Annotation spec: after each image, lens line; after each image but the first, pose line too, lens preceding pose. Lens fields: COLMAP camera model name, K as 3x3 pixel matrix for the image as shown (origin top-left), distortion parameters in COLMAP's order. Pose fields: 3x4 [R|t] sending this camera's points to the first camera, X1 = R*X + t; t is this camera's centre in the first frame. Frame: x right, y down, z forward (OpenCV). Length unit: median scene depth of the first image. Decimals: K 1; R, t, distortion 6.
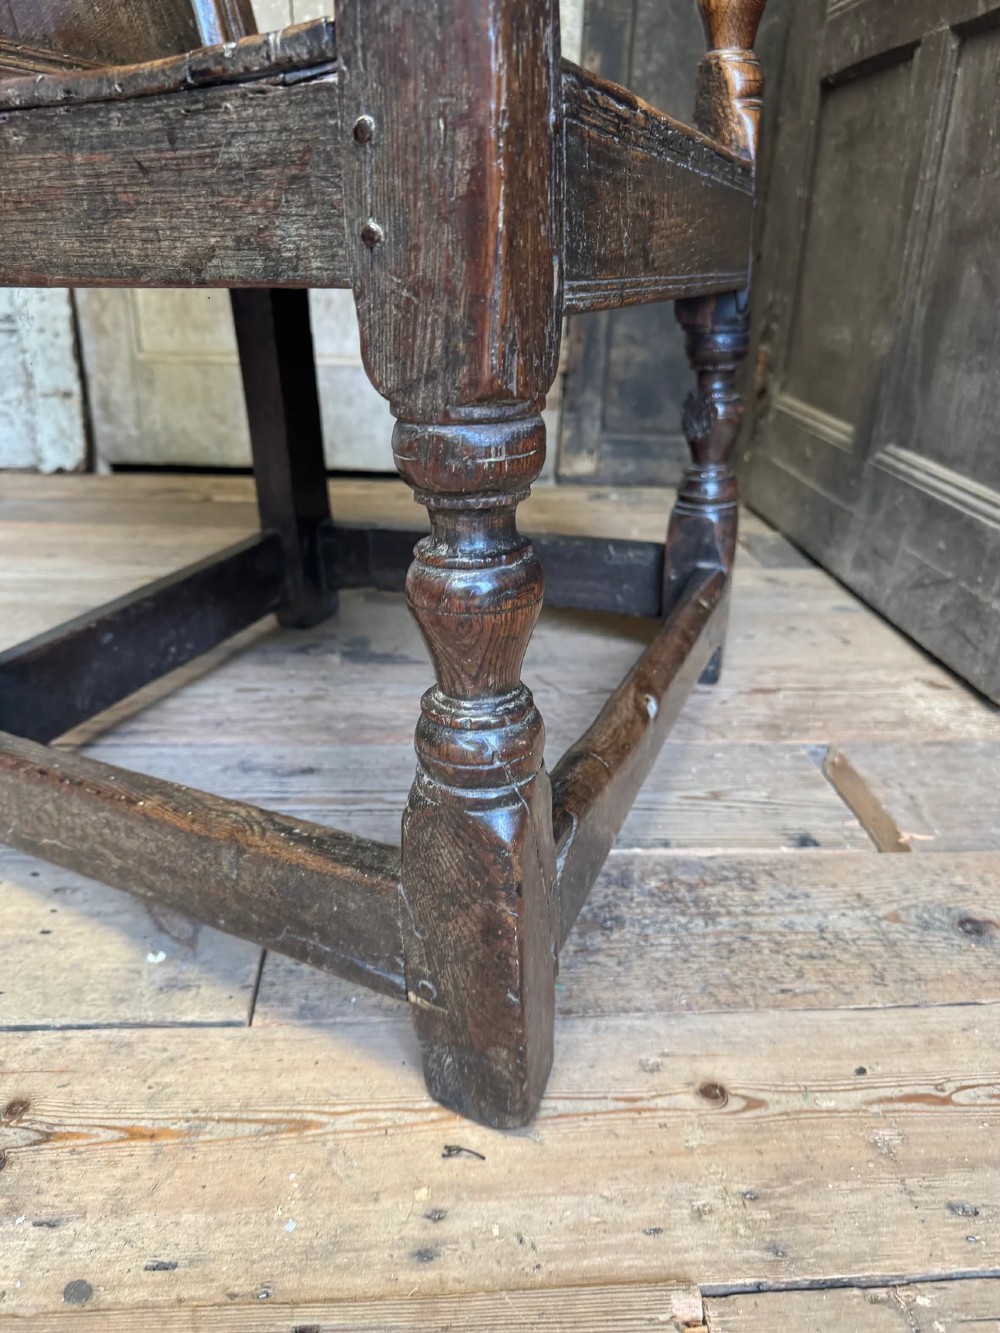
lens RADIAL K [[972.5, 0, 492.9], [0, 972.5, 670.8], [0, 0, 1]] dist [0.009984, -0.012809]
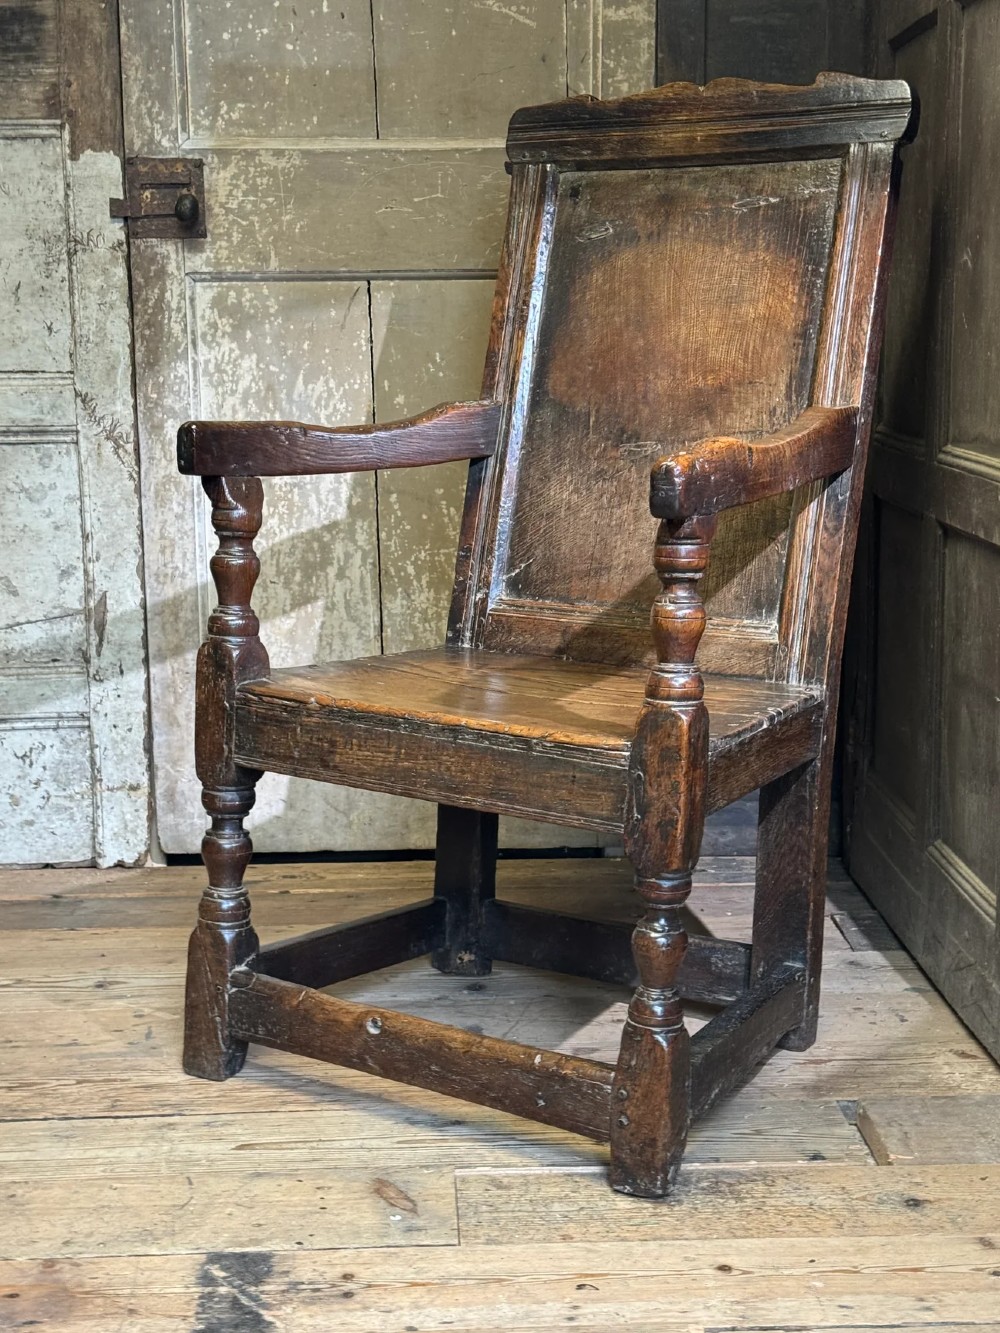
lens RADIAL K [[1869.2, 0, 511.0], [0, 1869.2, 667.8], [0, 0, 1]] dist [0.096221, 0.000000]
pose [[0.999065, -0.033829, -0.026916, -0.028003], [0.026422, 0.970621, -0.239159, 0.139886], [0.034216, 0.238224, 0.970607, -2.069330]]
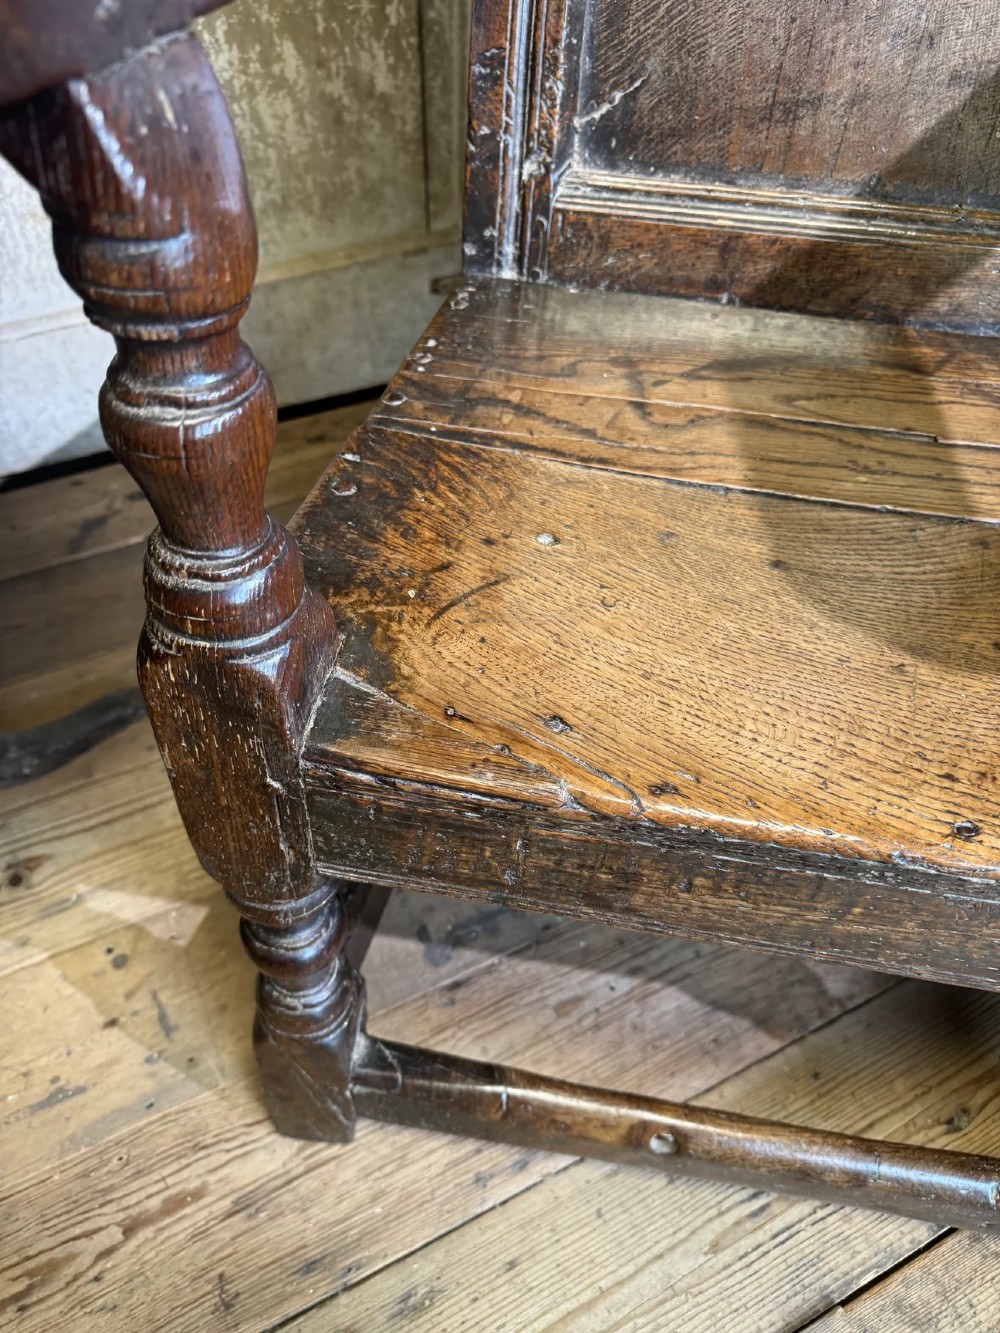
lens RADIAL K [[941.7, 0, 494.5], [0, 941.7, 670.7], [0, 0, 1]] dist [0.015728, -0.029445]
pose [[0.927818, -0.292053, 0.232074, -0.603842], [0.160843, 0.874534, 0.457514, -0.919106], [-0.336575, -0.387162, 0.858384, 0.580353]]
